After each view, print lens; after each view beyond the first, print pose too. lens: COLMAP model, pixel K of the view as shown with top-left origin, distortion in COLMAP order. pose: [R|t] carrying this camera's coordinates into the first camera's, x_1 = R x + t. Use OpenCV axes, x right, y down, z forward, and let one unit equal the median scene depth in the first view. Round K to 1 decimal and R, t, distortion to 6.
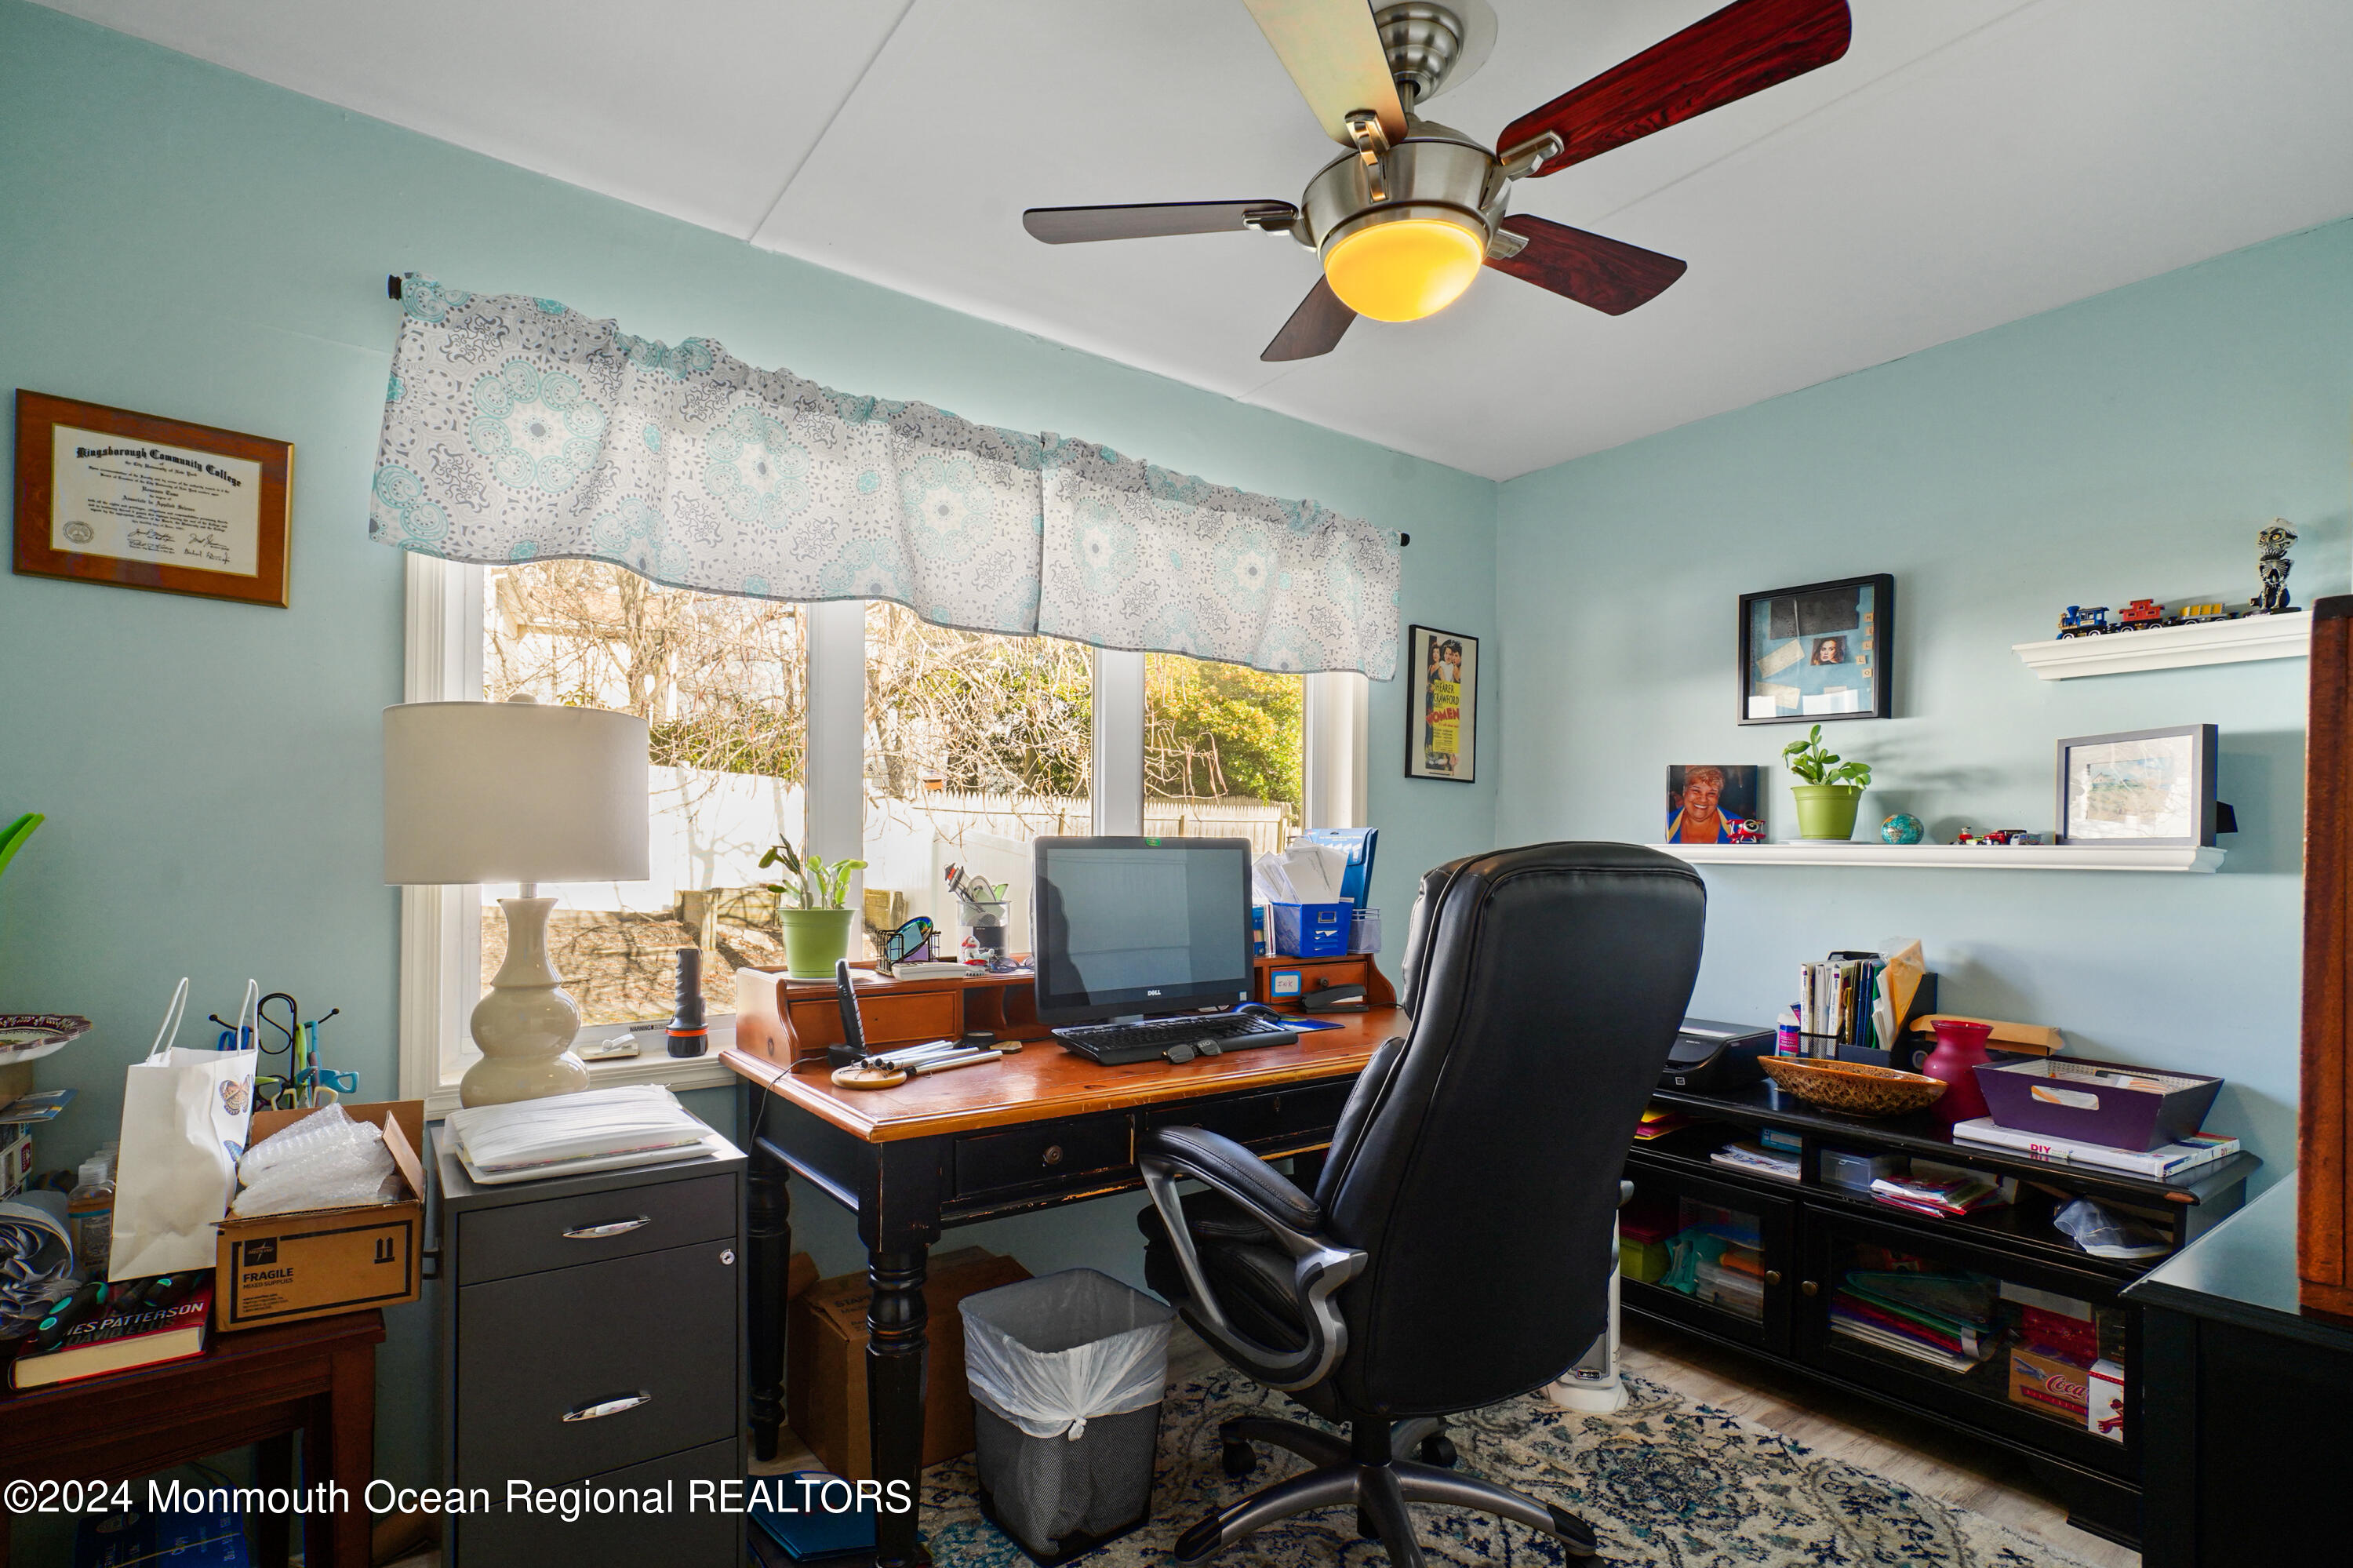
lens RADIAL K [[1112.7, 0, 1140.4], [0, 1112.7, 885.1], [0, 0, 1]] dist [-0.010550, 0.005059]
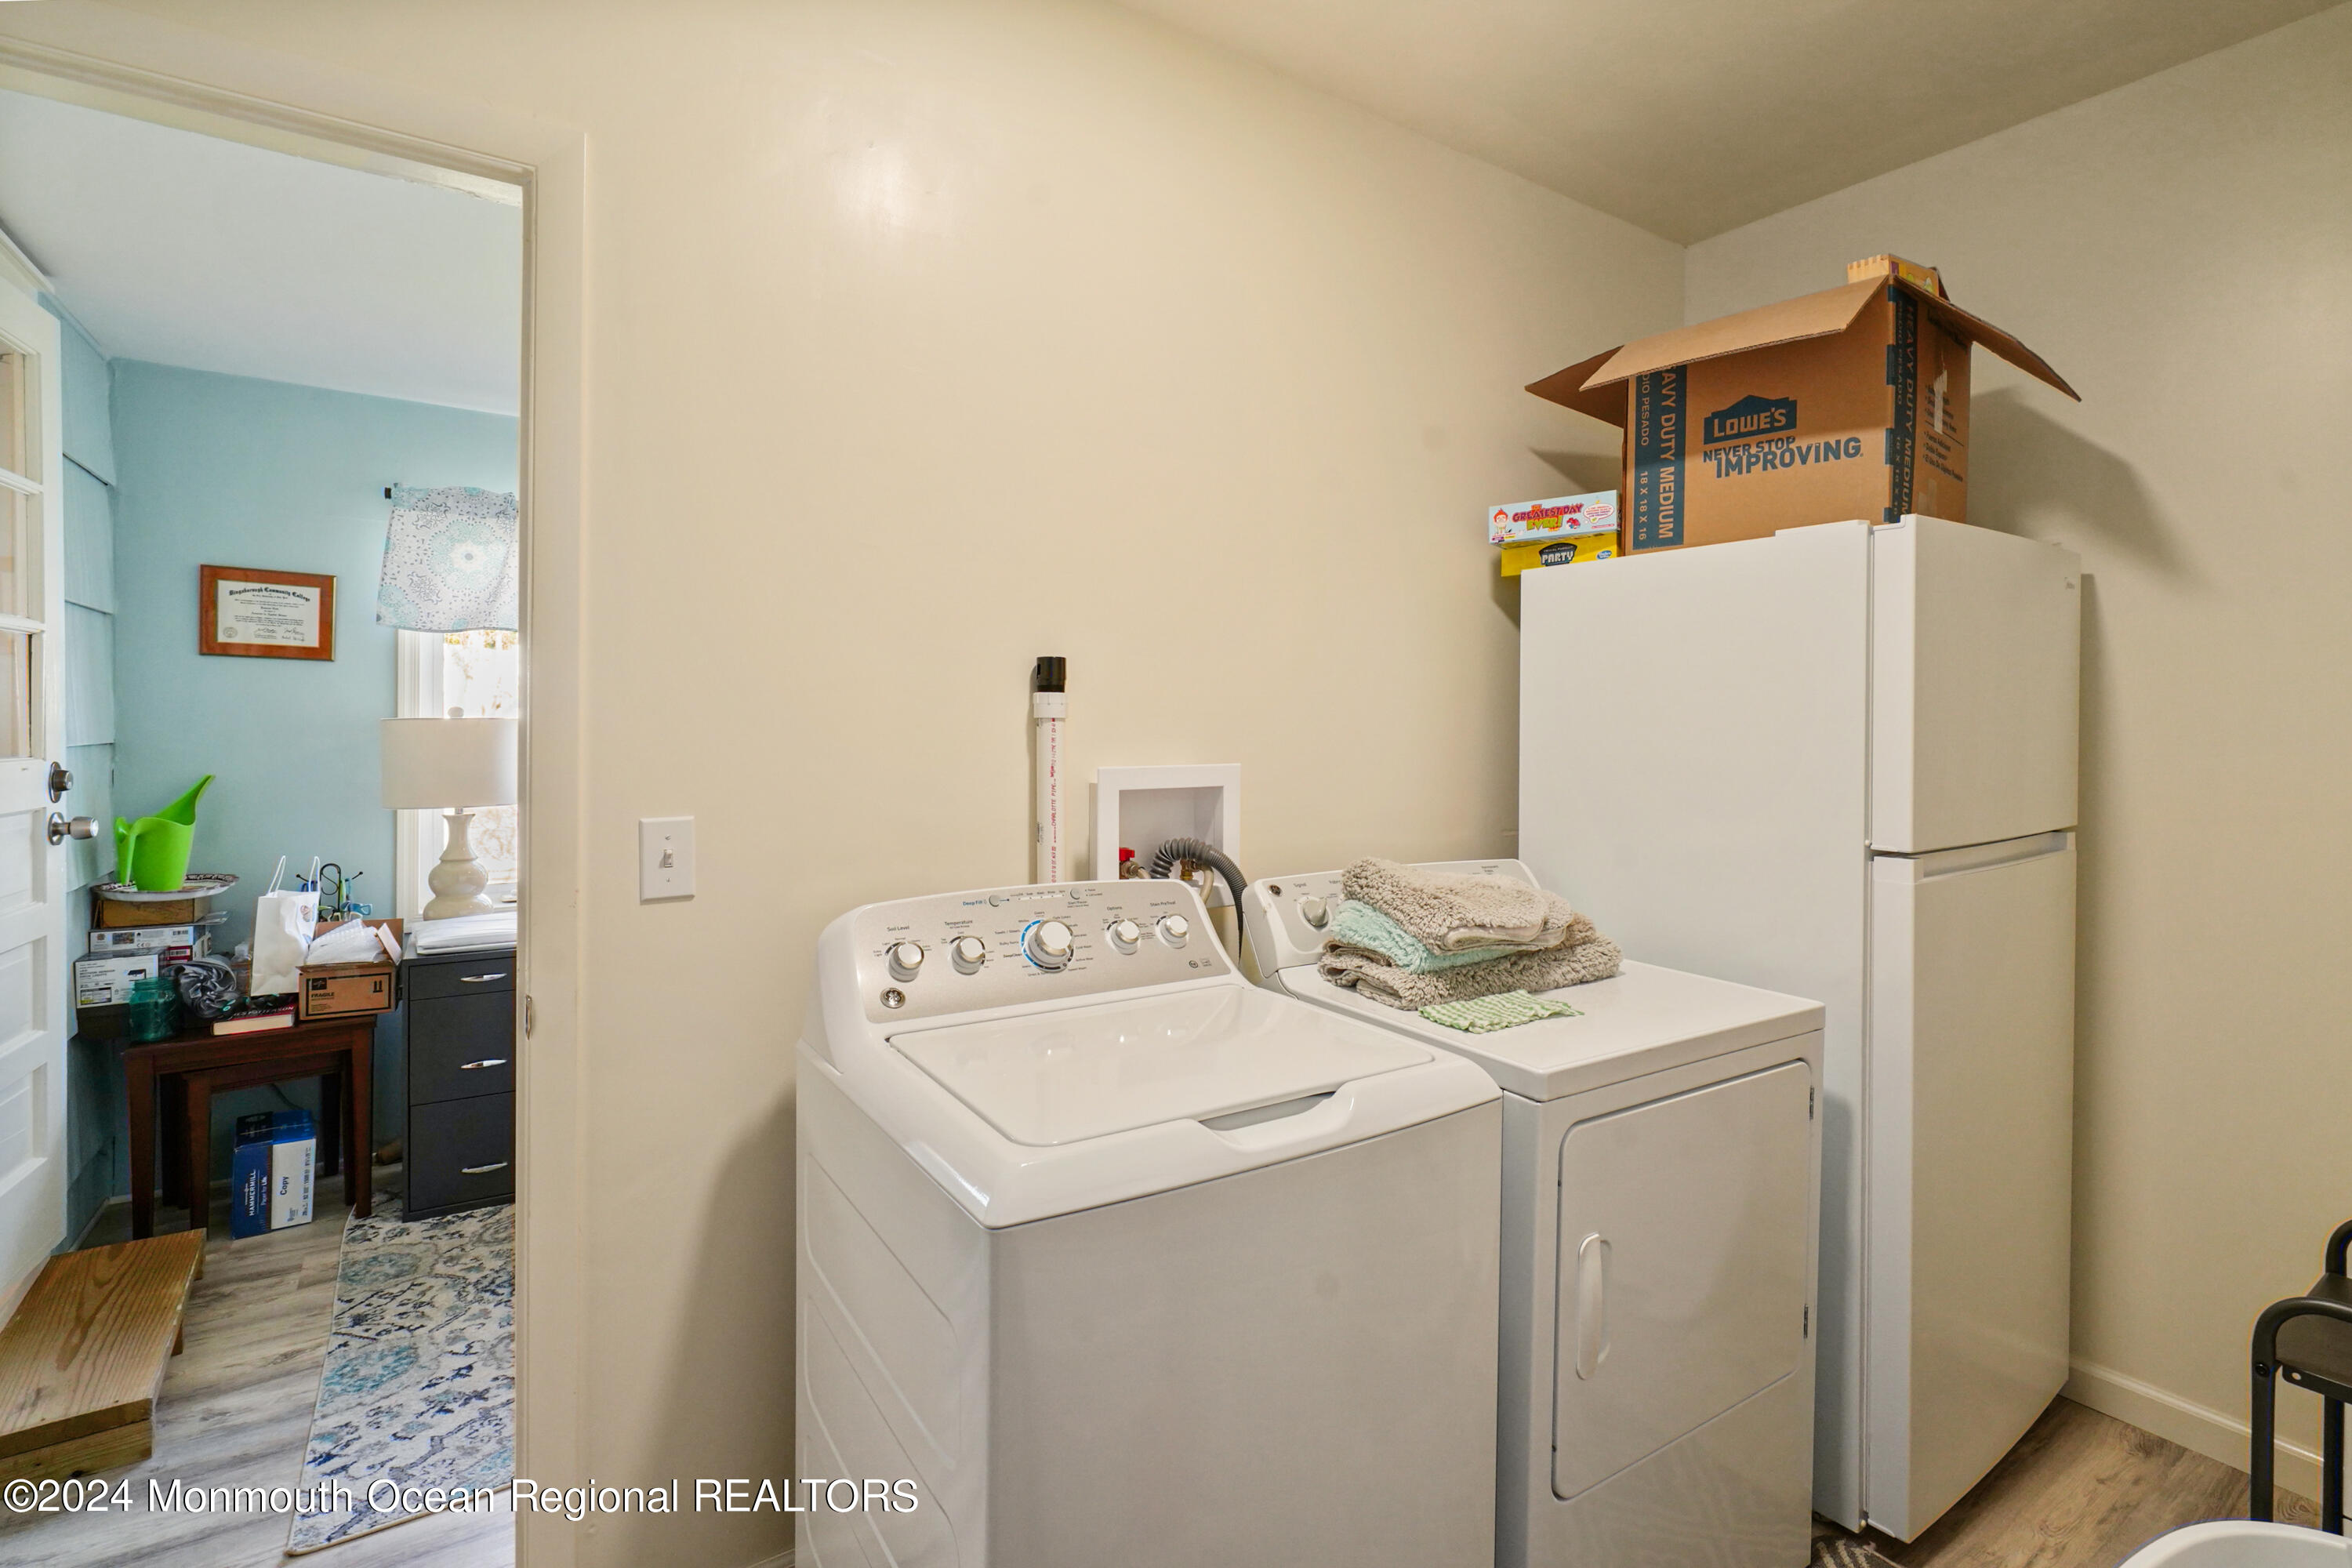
lens RADIAL K [[1112.2, 0, 1179.9], [0, 1112.2, 774.2], [0, 0, 1]] dist [-0.010550, 0.005059]
pose [[0.999404, -0.000225, -0.034521, 0.818863], [0.000625, 0.999933, 0.011562, -0.085013], [0.034516, -0.011576, 0.999337, -0.935955]]
